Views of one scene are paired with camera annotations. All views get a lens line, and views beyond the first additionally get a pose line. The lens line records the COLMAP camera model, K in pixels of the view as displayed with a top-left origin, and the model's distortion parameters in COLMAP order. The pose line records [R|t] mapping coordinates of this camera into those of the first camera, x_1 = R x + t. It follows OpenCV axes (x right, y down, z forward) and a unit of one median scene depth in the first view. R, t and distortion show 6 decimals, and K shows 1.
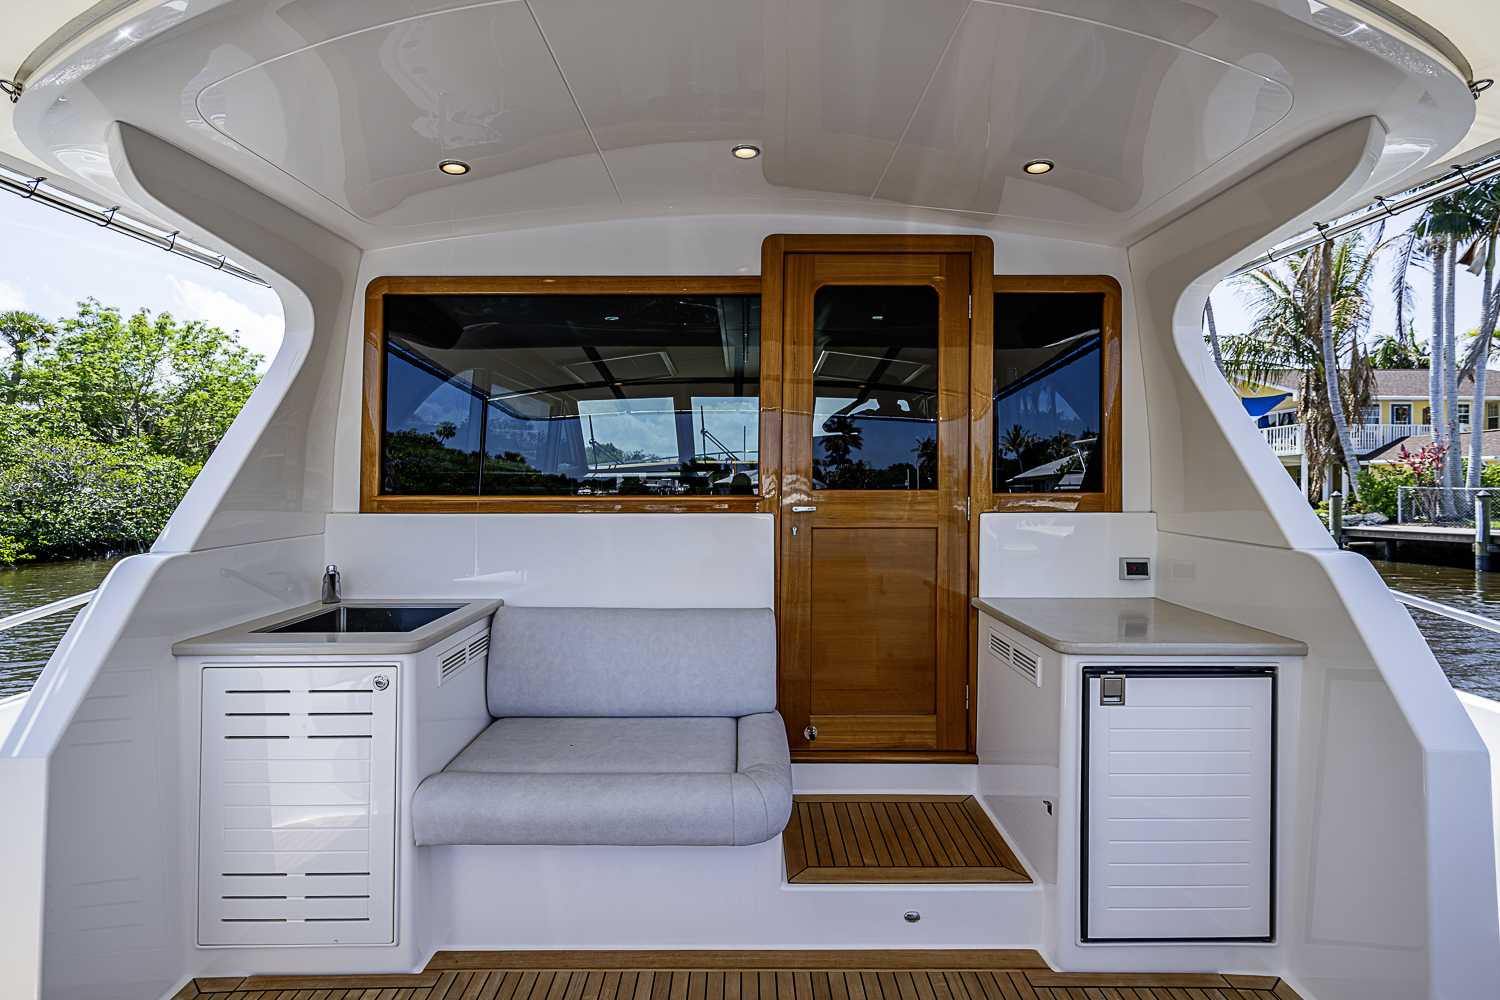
lens RADIAL K [[629.1, 0, 750.6], [0, 629.1, 526.5], [0, 0, 1]] dist [0.000492, 0.000089]
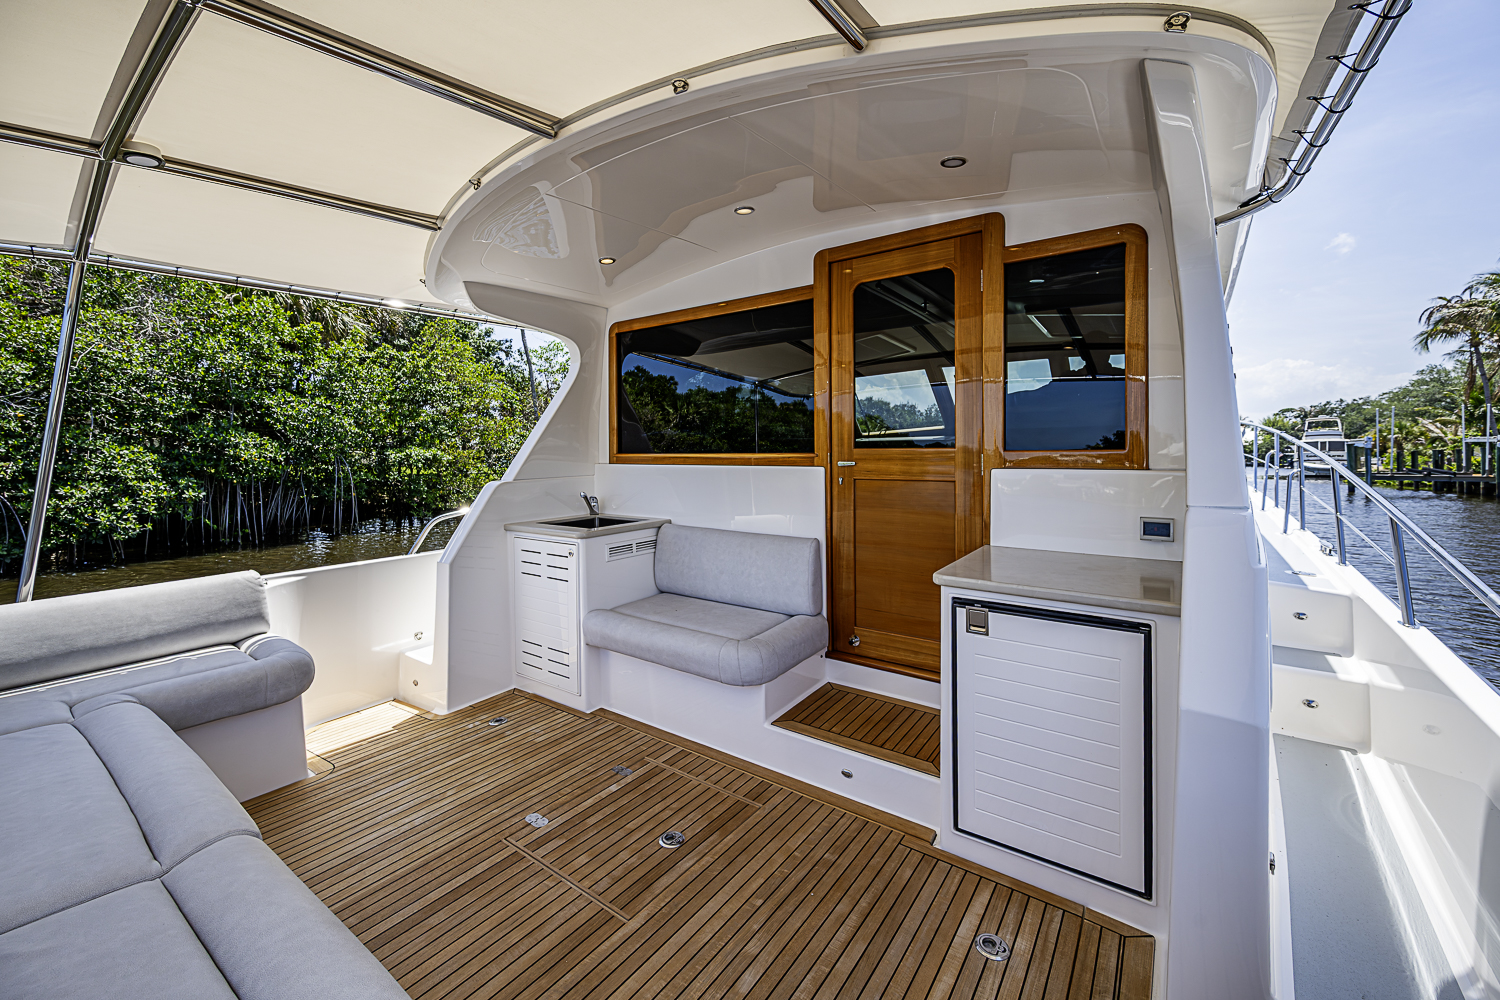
lens RADIAL K [[578.4, 0, 763.6], [0, 578.4, 514.3], [0, 0, 1]] dist [-0.002816, -0.000161]
pose [[0.824435, 0.057919, -0.562986, 0.641760], [-0.031599, 0.997909, 0.056390, 0.014997], [0.565074, -0.028700, 0.824541, -0.064624]]
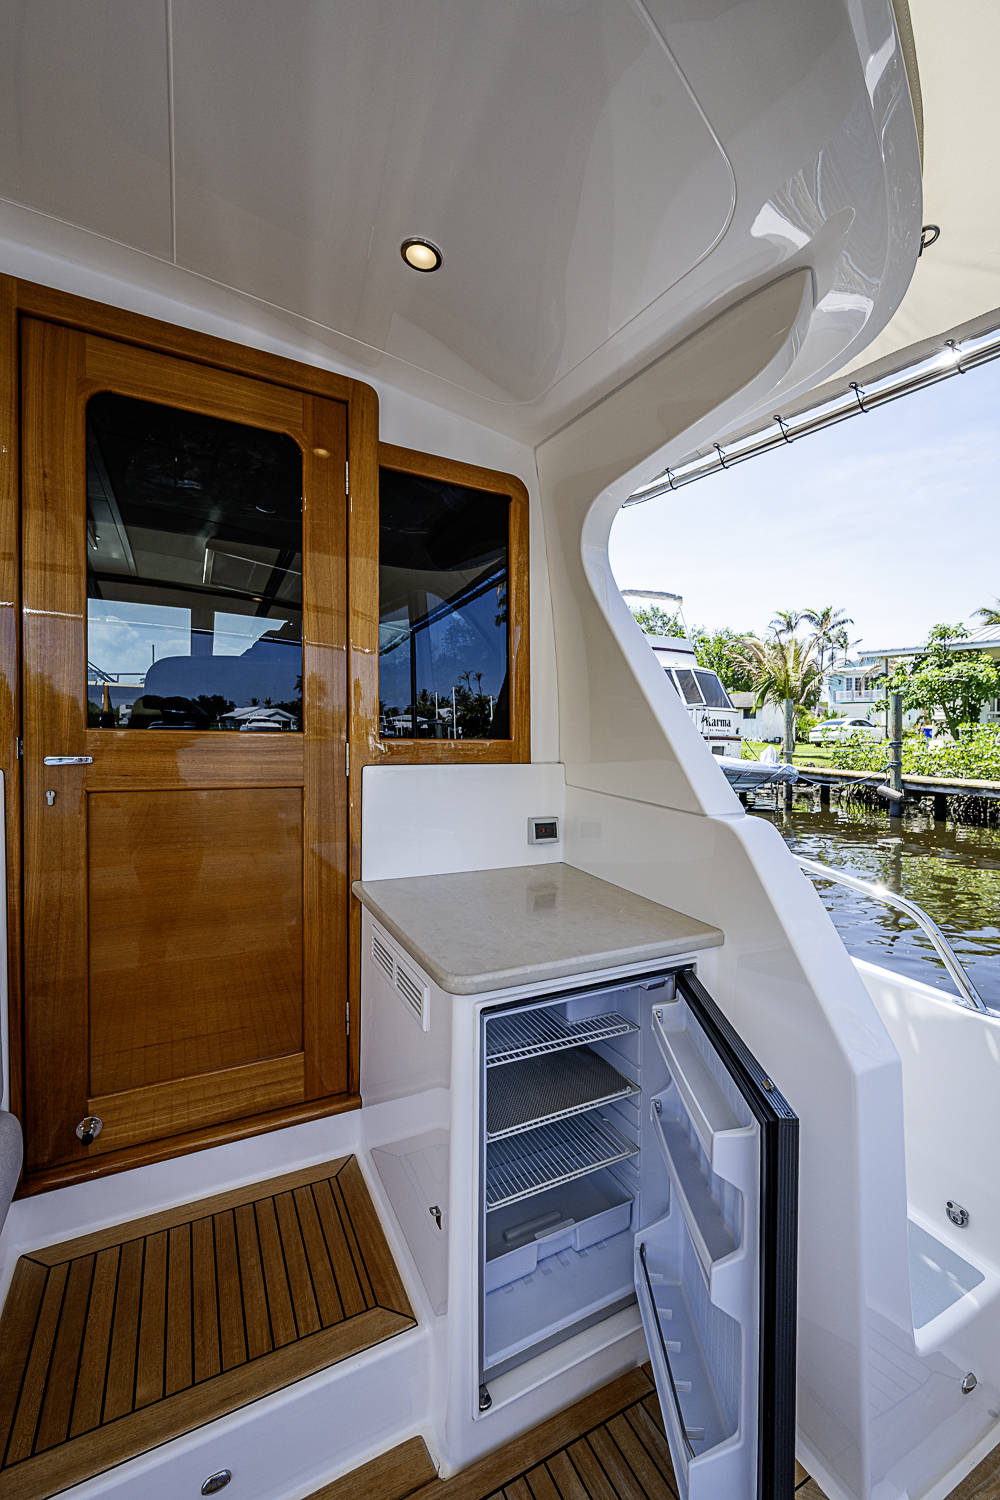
lens RADIAL K [[589.4, 0, 499.6], [0, 589.4, 748.1], [0, 0, 1]] dist [-0.005984, 0.000268]
pose [[0.884989, 0.006321, 0.465568, 0.196898], [0.001091, 0.999877, -0.015650, -0.032228], [-0.465610, 0.014358, 0.884874, 0.338891]]
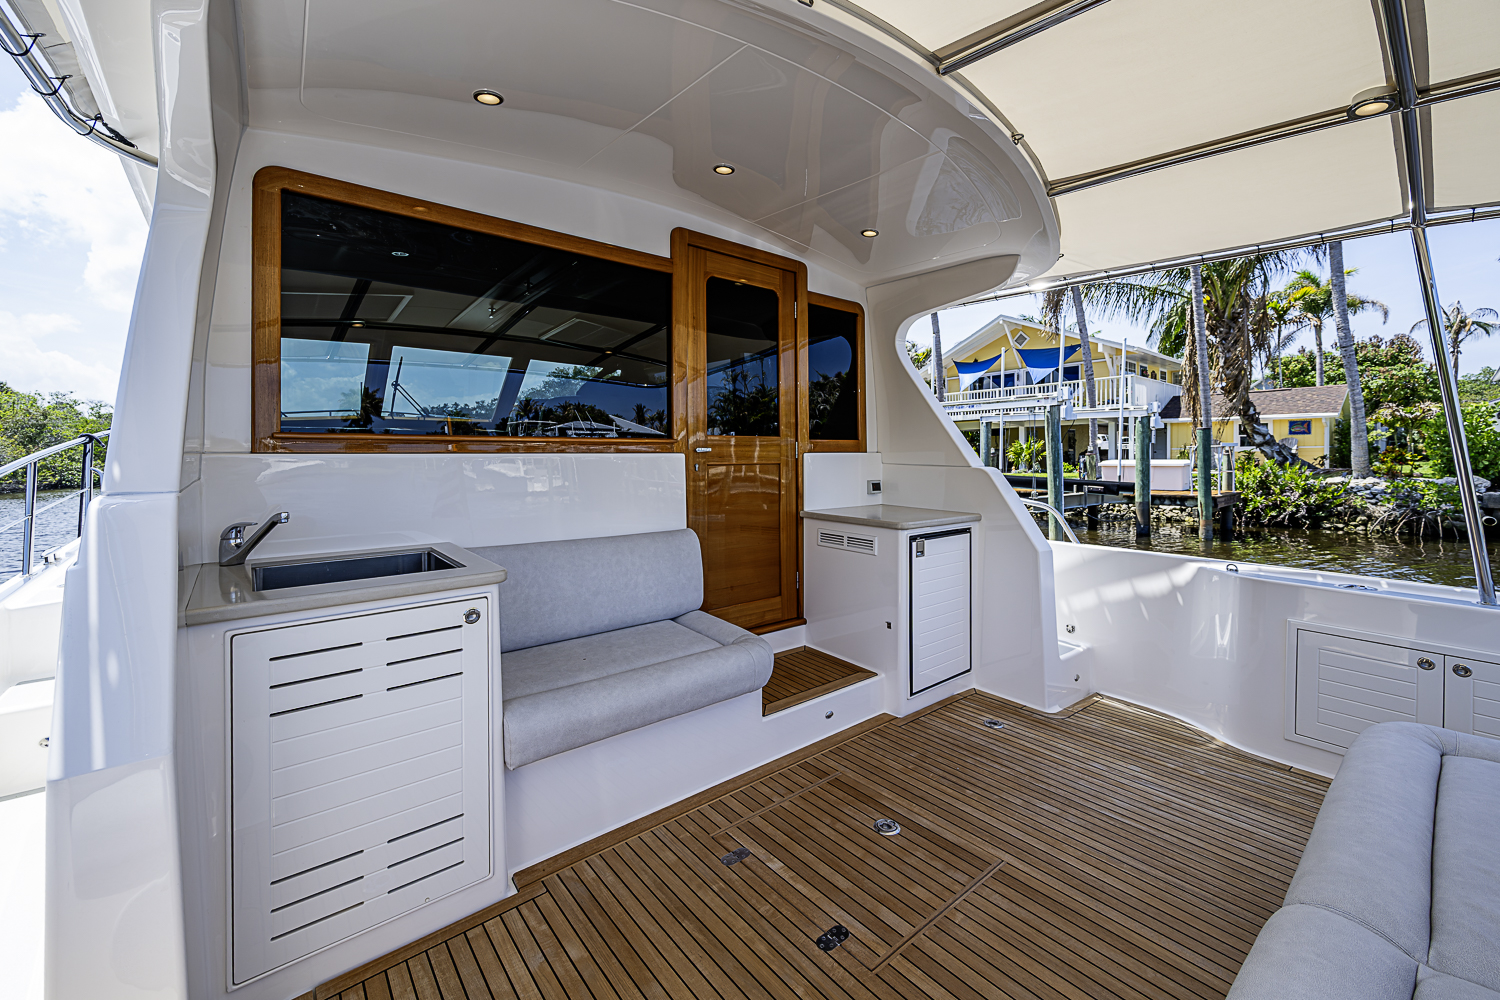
lens RADIAL K [[589.4, 0, 739.7], [0, 589.4, 502.3], [0, 0, 1]] dist [-0.005984, 0.000268]
pose [[0.783986, -0.051255, 0.618658, -0.633075], [0.043273, 0.998674, 0.027903, 0.051052], [-0.619268, 0.004896, 0.785164, 0.018597]]
